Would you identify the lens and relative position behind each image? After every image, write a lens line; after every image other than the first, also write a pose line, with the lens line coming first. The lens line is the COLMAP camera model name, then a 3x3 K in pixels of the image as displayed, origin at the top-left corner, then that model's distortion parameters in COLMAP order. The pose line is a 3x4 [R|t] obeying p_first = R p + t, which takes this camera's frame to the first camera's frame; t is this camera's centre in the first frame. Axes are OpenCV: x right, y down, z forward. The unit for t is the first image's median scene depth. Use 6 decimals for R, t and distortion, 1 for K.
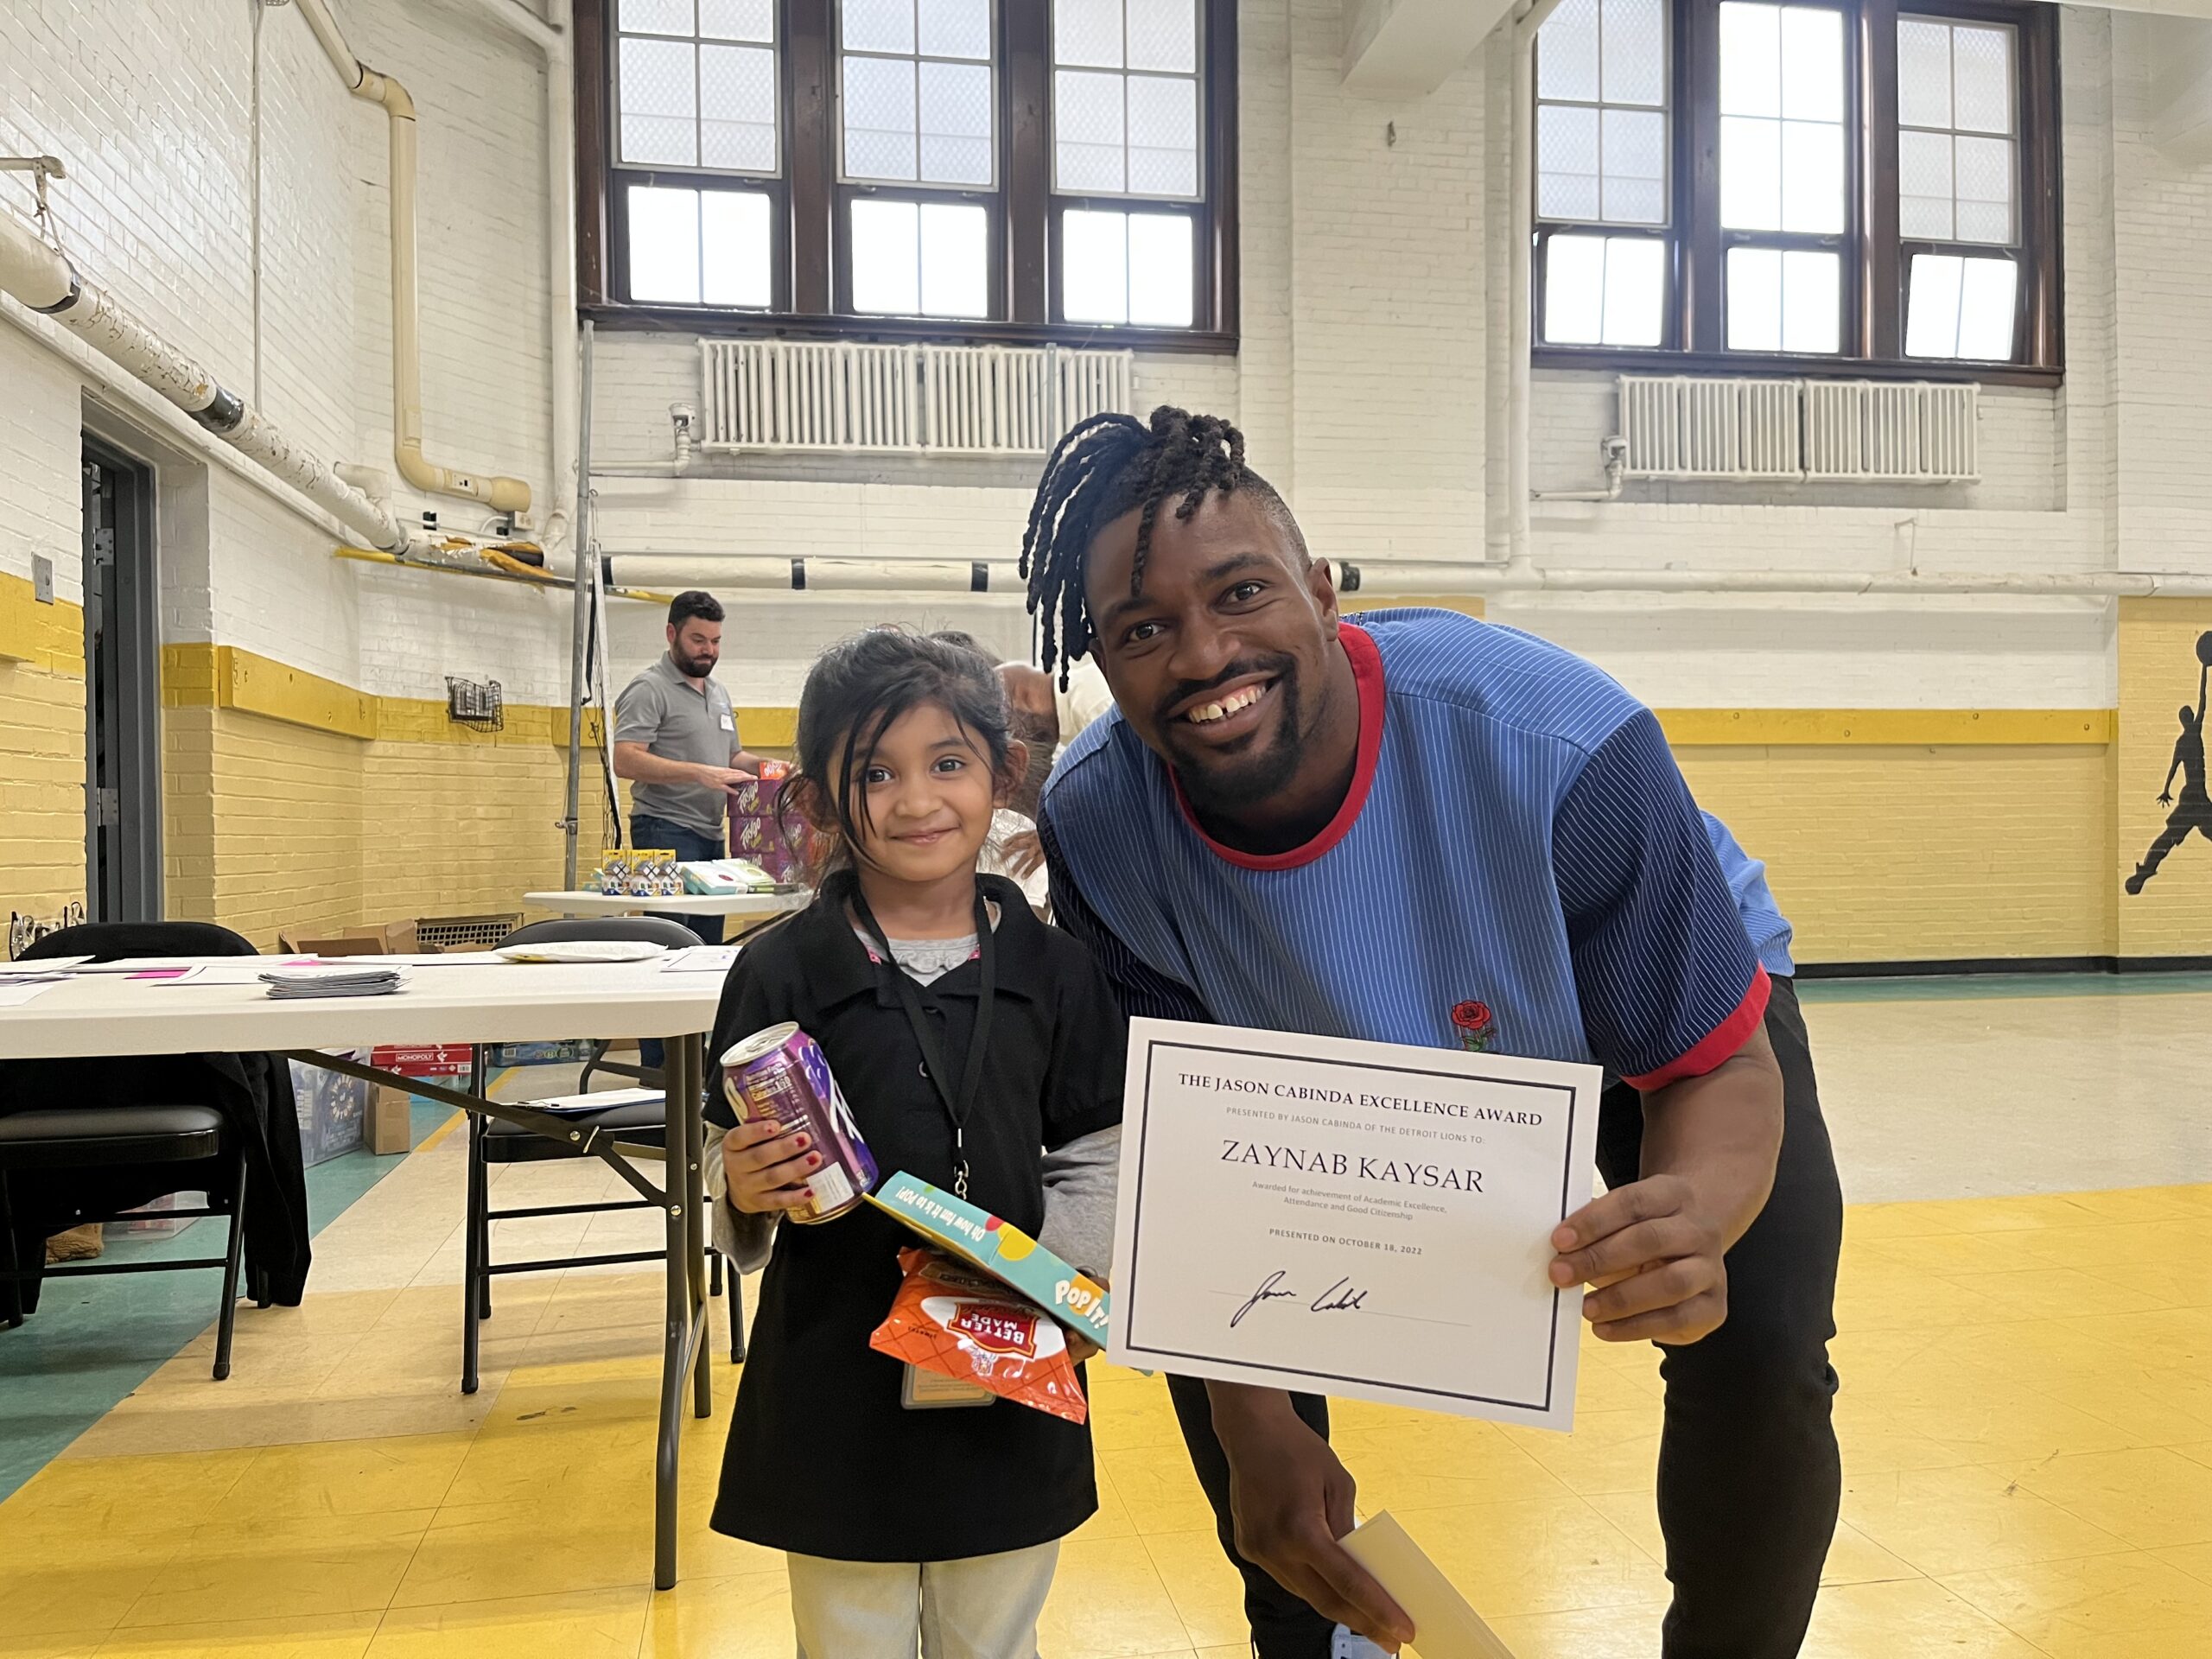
lens RADIAL K [[1680.0, 0, 1106.5], [0, 1680.0, 833.9], [0, 0, 1]] dist [0.060639, -0.087435]
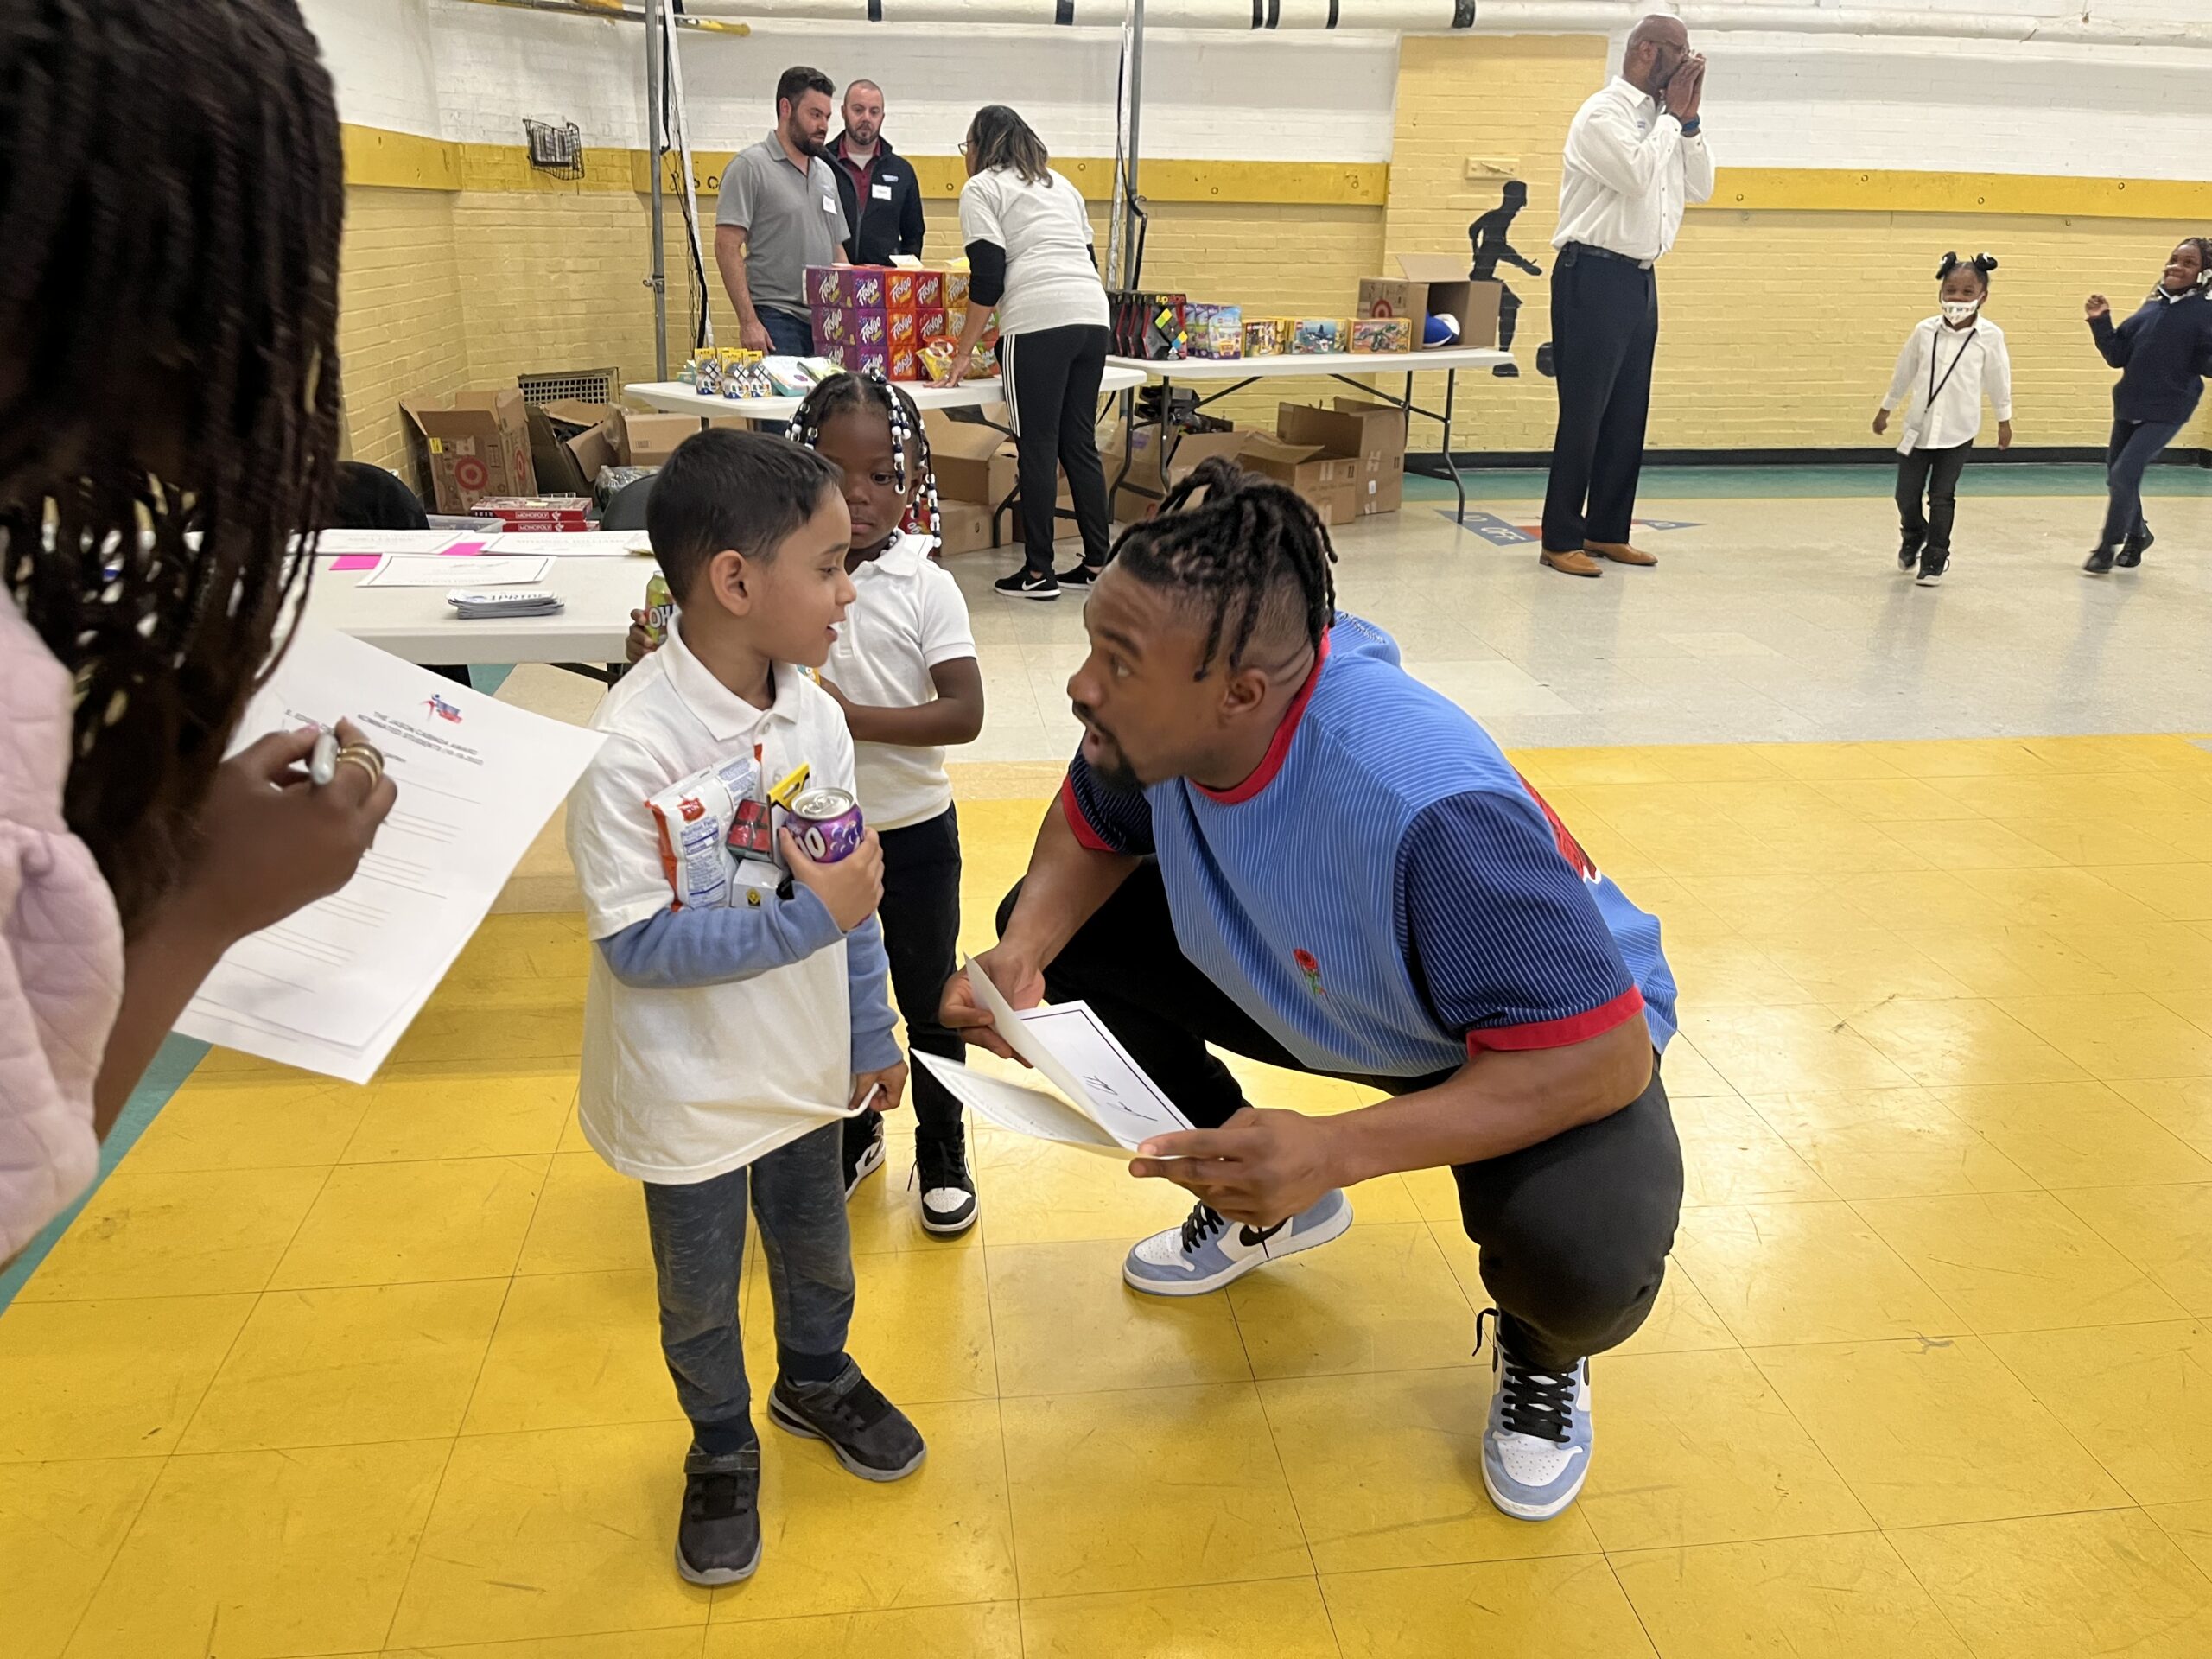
lens RADIAL K [[1680.0, 0, 1090.1], [0, 1680.0, 836.4], [0, 0, 1]] dist [0.060639, -0.087435]
pose [[0.997499, 0.045963, -0.053697, 0.010089], [-0.024763, 0.938797, 0.343579, -0.041464], [0.066203, -0.341390, 0.937587, -0.042285]]
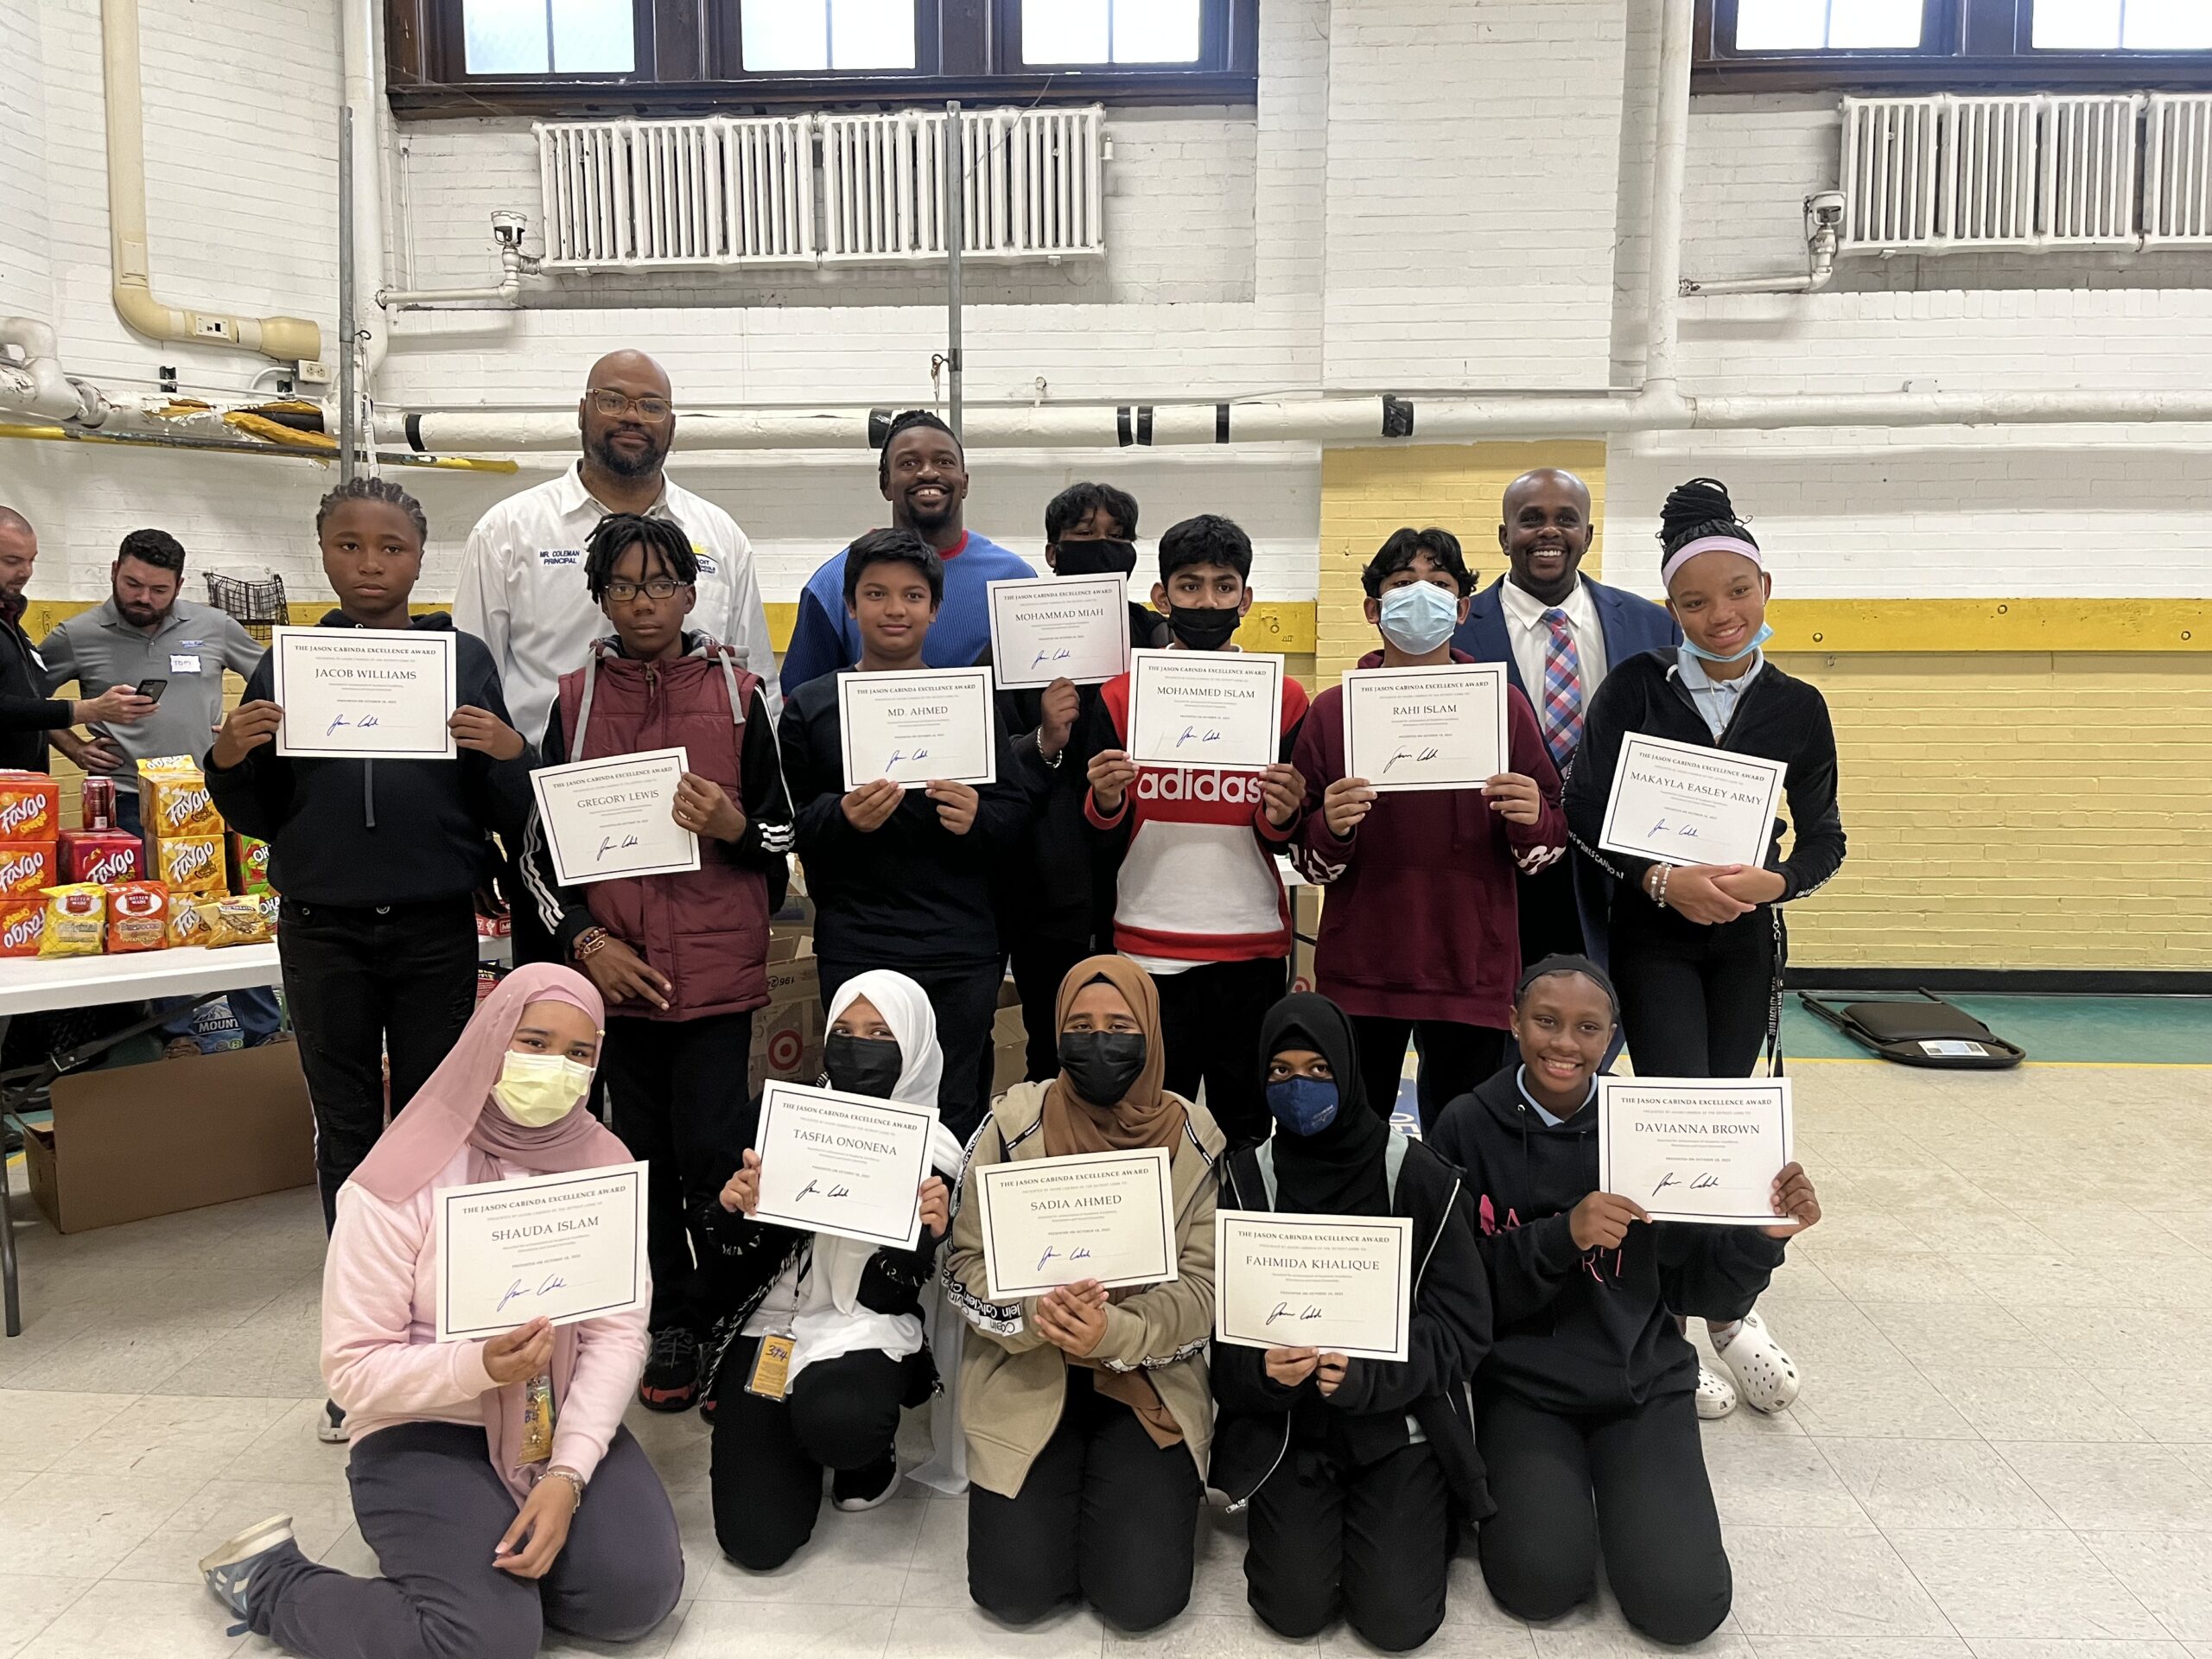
lens RADIAL K [[1680.0, 0, 1088.0], [0, 1680.0, 825.2], [0, 0, 1]] dist [0.060639, -0.087435]
pose [[0.970518, 0.037156, -0.238146, 0.189010], [-0.010856, 0.993782, 0.110810, -0.057355], [0.240783, -0.104957, 0.964887, 0.255835]]
